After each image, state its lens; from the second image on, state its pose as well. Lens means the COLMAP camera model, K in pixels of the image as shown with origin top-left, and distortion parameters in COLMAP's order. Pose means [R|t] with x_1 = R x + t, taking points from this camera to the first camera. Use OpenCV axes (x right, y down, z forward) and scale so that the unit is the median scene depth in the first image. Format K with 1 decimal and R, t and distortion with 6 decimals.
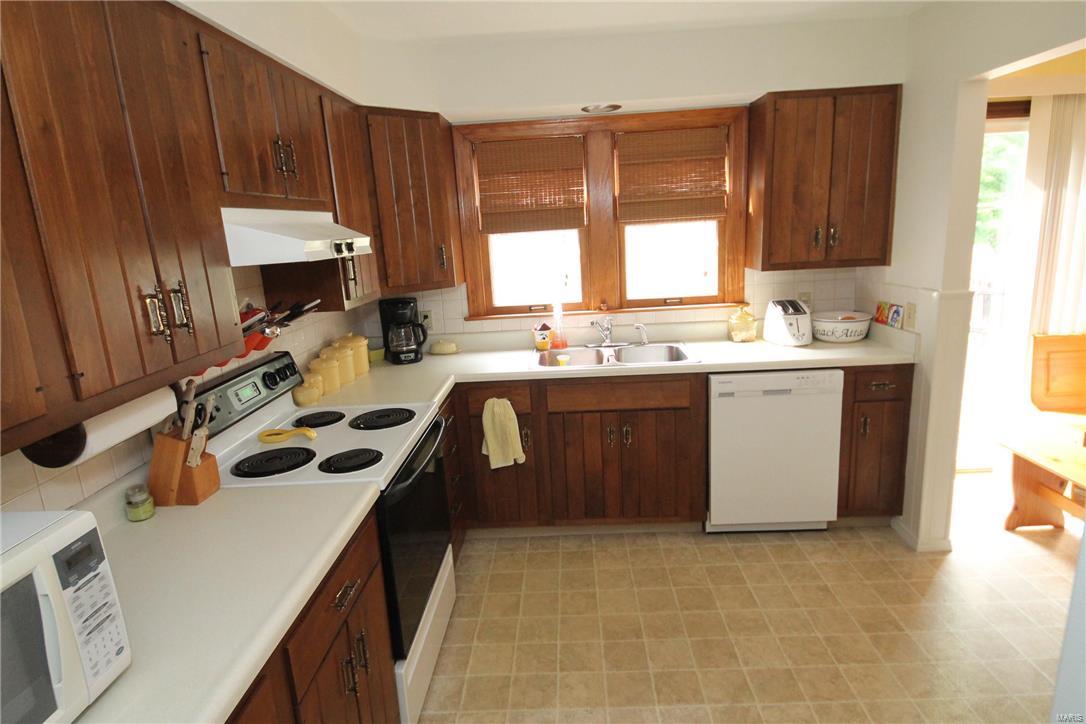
lens RADIAL K [[604.9, 0, 578.9], [0, 604.9, 360.6], [0, 0, 1]] dist [0.044652, -0.040034]
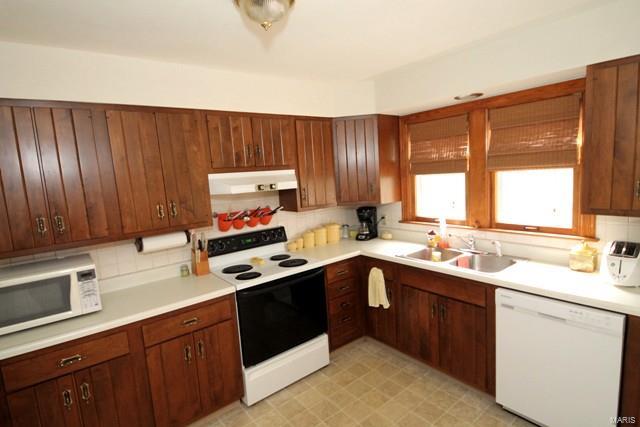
lens RADIAL K [[356.5, 0, 341.1], [0, 356.5, 212.7], [0, 0, 1]] dist [0.044652, -0.040034]
pose [[0.635734, 0.108616, -0.764229, 0.514559], [-0.144416, 0.989305, 0.020471, -0.093122], [0.758279, 0.097353, 0.644620, 0.194702]]
